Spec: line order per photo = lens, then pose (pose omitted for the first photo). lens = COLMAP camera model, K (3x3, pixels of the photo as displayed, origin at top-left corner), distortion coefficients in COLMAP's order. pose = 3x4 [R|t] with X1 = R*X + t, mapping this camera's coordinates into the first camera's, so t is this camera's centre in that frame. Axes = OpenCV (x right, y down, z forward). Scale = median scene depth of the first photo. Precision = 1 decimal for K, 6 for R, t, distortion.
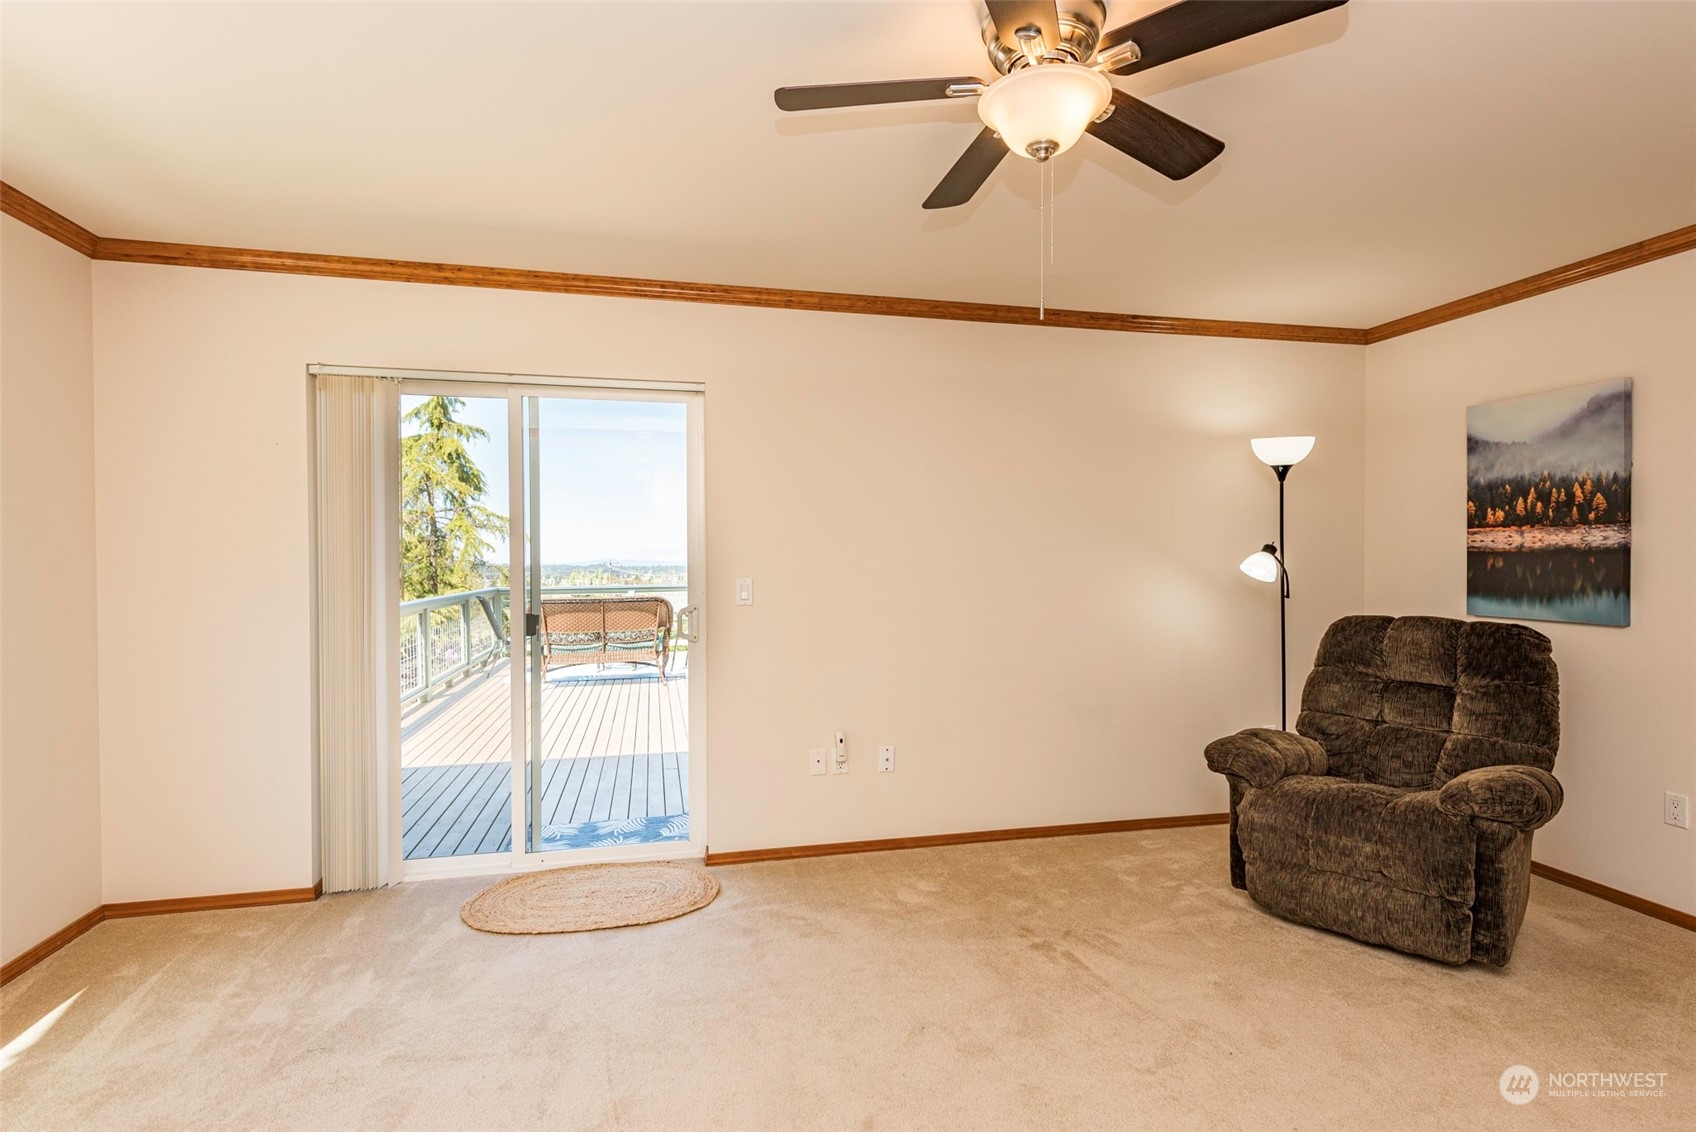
lens RADIAL K [[838.1, 0, 848.0], [0, 838.1, 566.0], [0, 0, 1]] dist [0.004563, 0.000278]
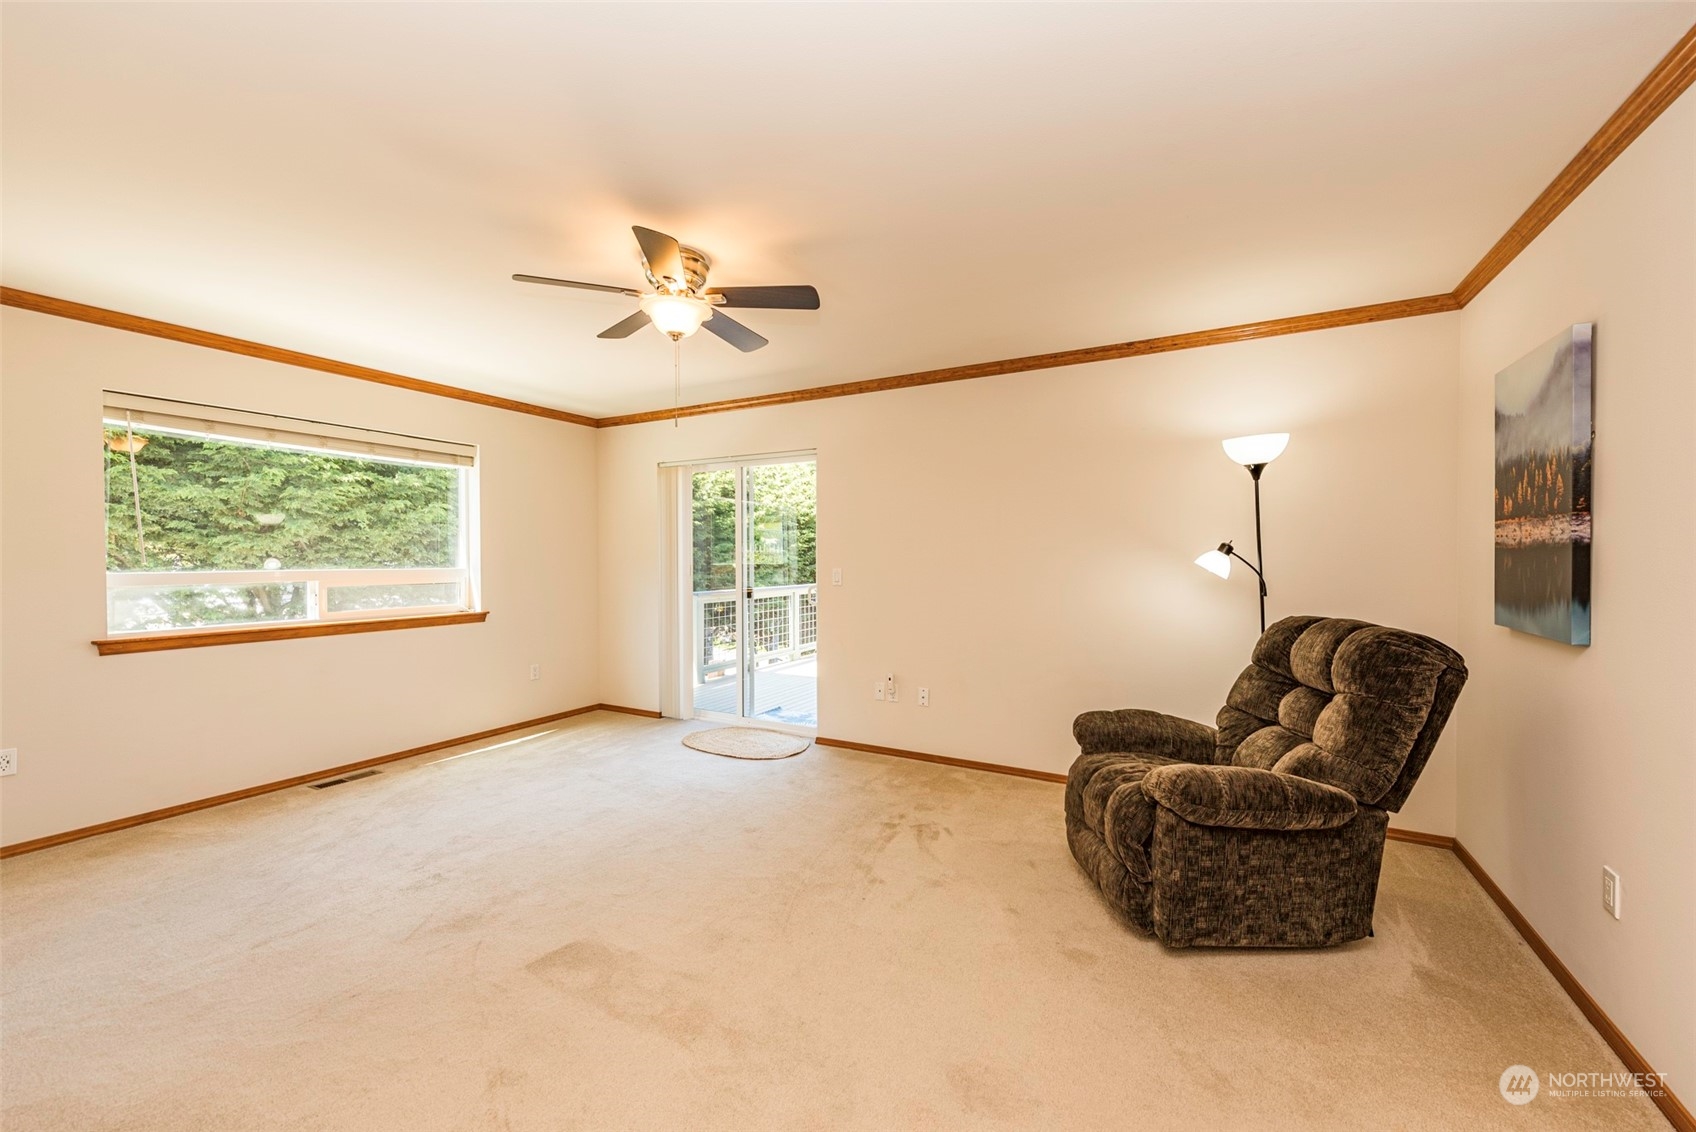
lens RADIAL K [[666.8, 0, 848.0], [0, 666.8, 566.0], [0, 0, 1]] dist [0.008157, -0.000710]
pose [[0.737694, 0.011262, -0.675041, 0.773831], [-0.005713, 0.999929, 0.010440, -0.003568], [0.675111, -0.003846, 0.737706, 0.084132]]
